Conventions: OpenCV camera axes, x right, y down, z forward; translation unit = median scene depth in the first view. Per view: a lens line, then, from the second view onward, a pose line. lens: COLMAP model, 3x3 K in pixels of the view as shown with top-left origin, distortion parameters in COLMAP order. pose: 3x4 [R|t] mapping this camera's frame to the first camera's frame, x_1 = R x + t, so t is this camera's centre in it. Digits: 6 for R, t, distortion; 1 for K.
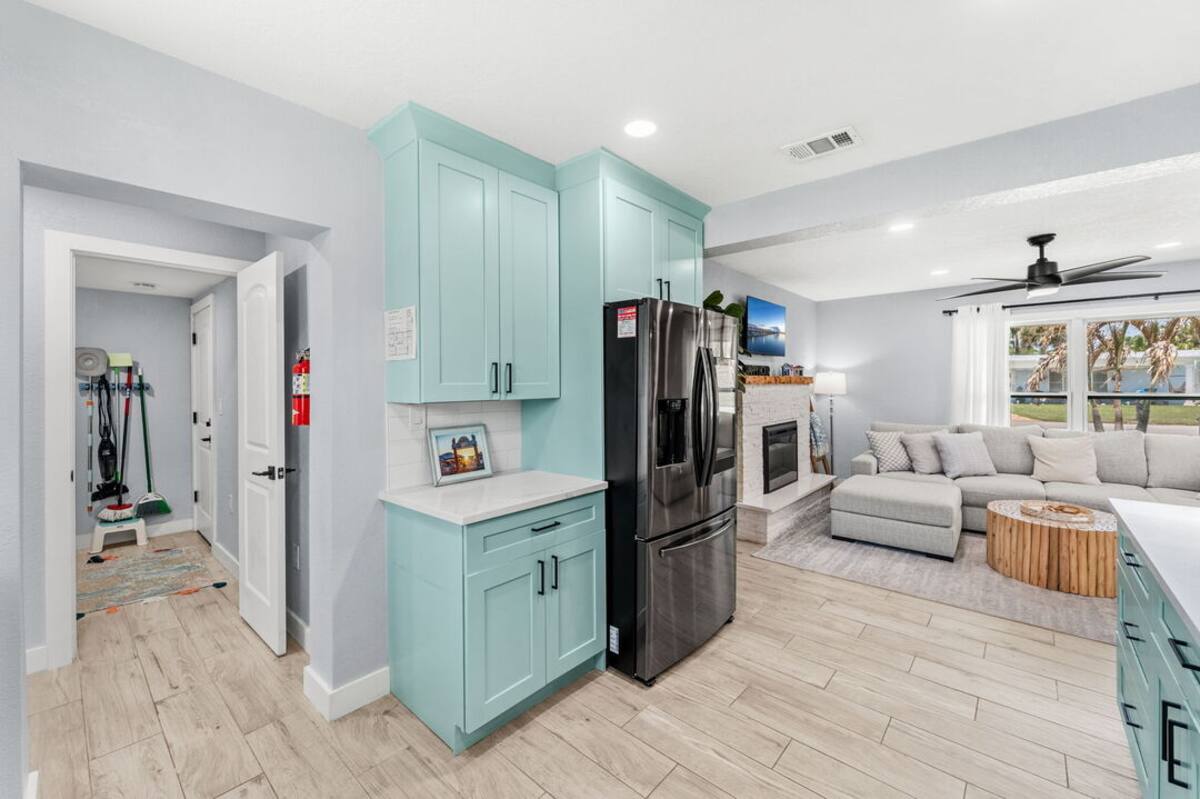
lens RADIAL K [[487.0, 0, 601.6], [0, 487.0, 383.5], [0, 0, 1]] dist [0.000294, 0.000043]
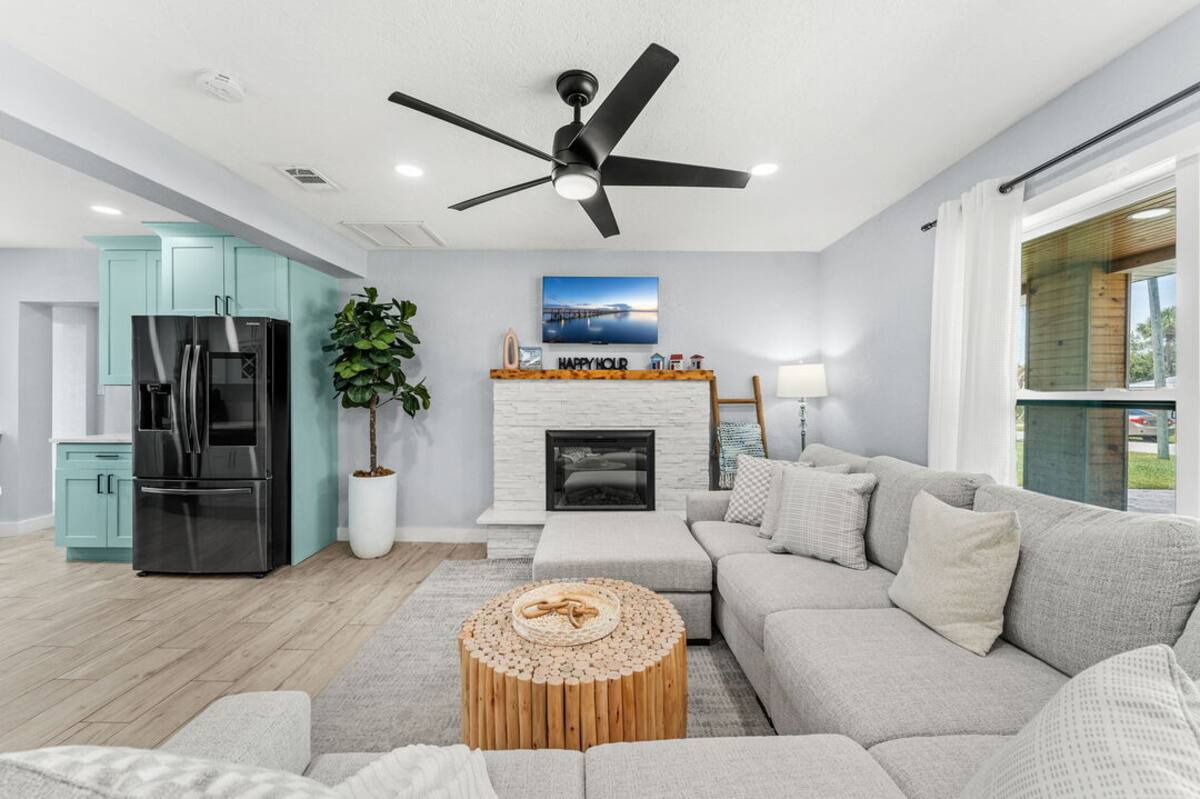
lens RADIAL K [[478.3, 0, 600.0], [0, 478.3, 399.5], [0, 0, 1]] dist [-0.003973, -0.000269]
pose [[0.658486, 0.014580, -0.752452, 1.085255], [-0.008533, 0.999893, 0.011907, 0.027200], [0.752545, -0.001420, 0.658540, 0.567354]]
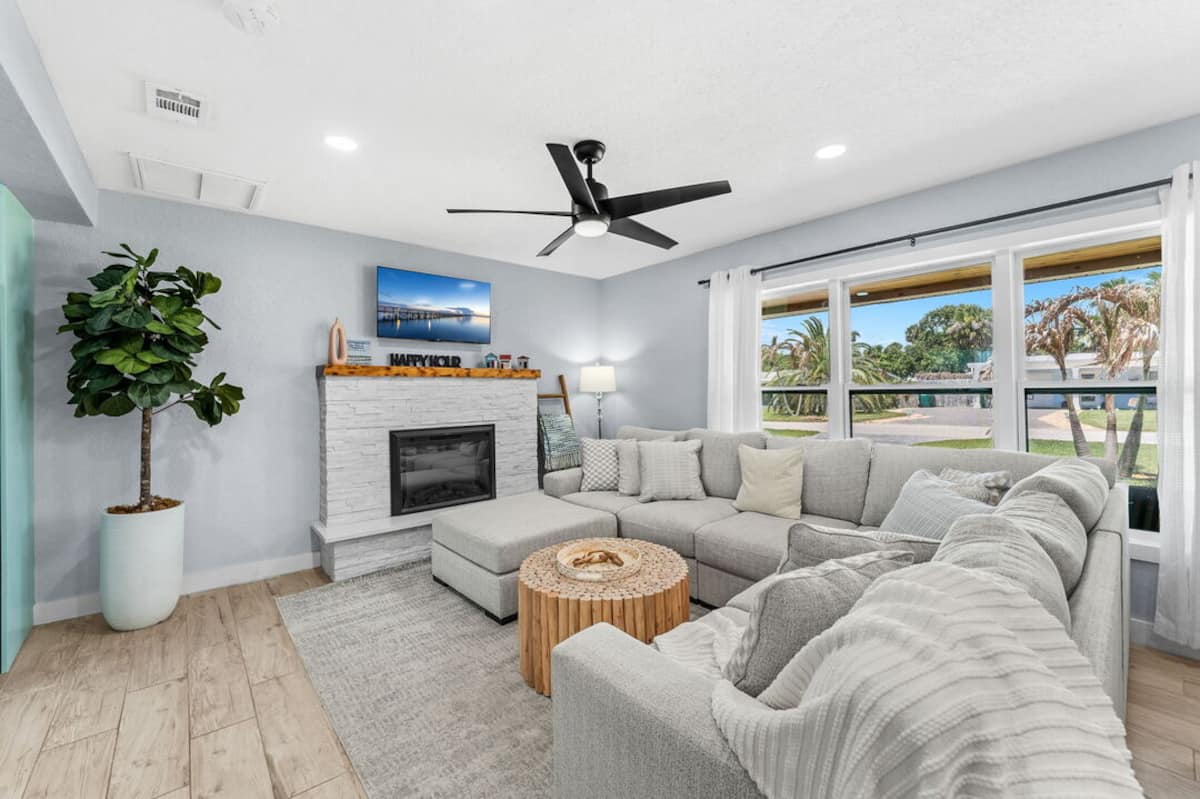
lens RADIAL K [[489.1, 0, 606.4], [0, 489.1, 388.8], [0, 0, 1]] dist [0.000454, -0.000017]
pose [[0.990789, -0.005646, -0.135295, 0.843262], [0.005104, 0.999977, -0.004357, 0.028323], [0.135317, 0.003626, 0.990796, 0.283531]]
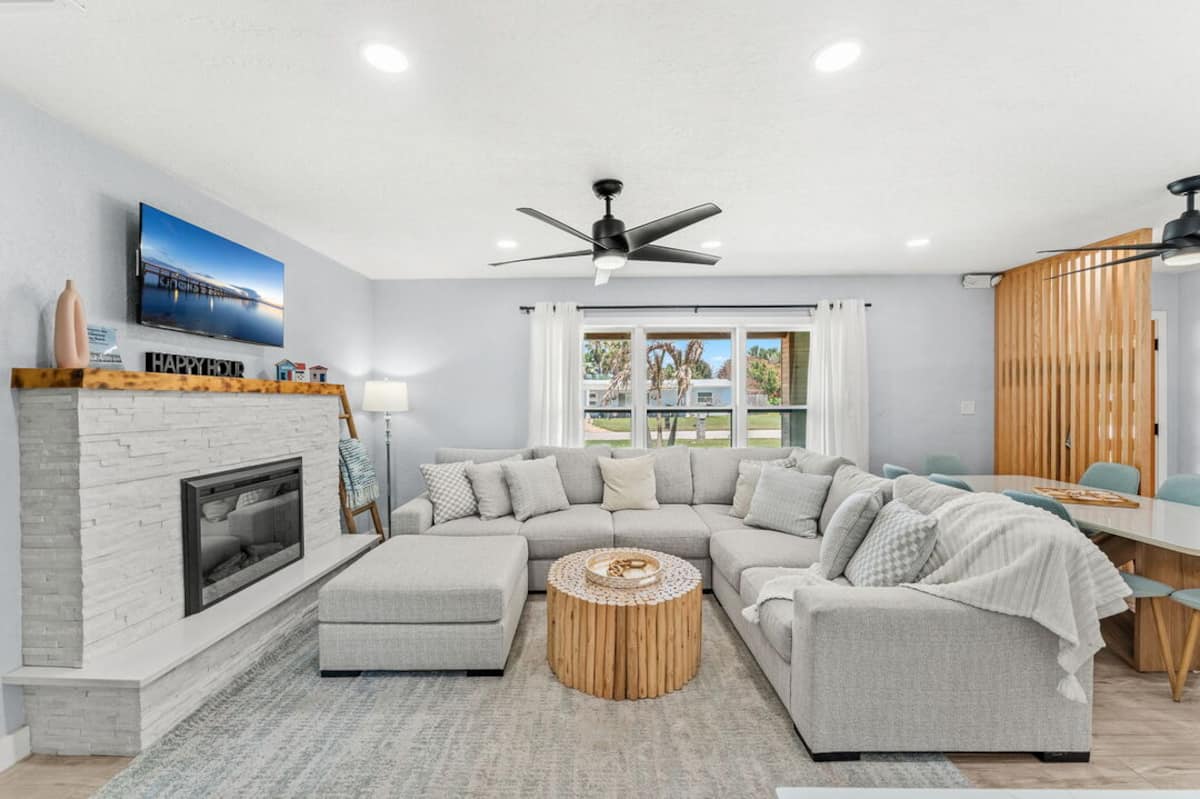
lens RADIAL K [[480.7, 0, 599.4], [0, 480.7, 405.5], [0, 0, 1]] dist [-0.000536, -0.000019]
pose [[0.762224, -0.004359, 0.647299, 0.364021], [0.000668, 0.999982, 0.005947, 0.013346], [-0.647313, -0.004100, 0.762213, 0.392503]]
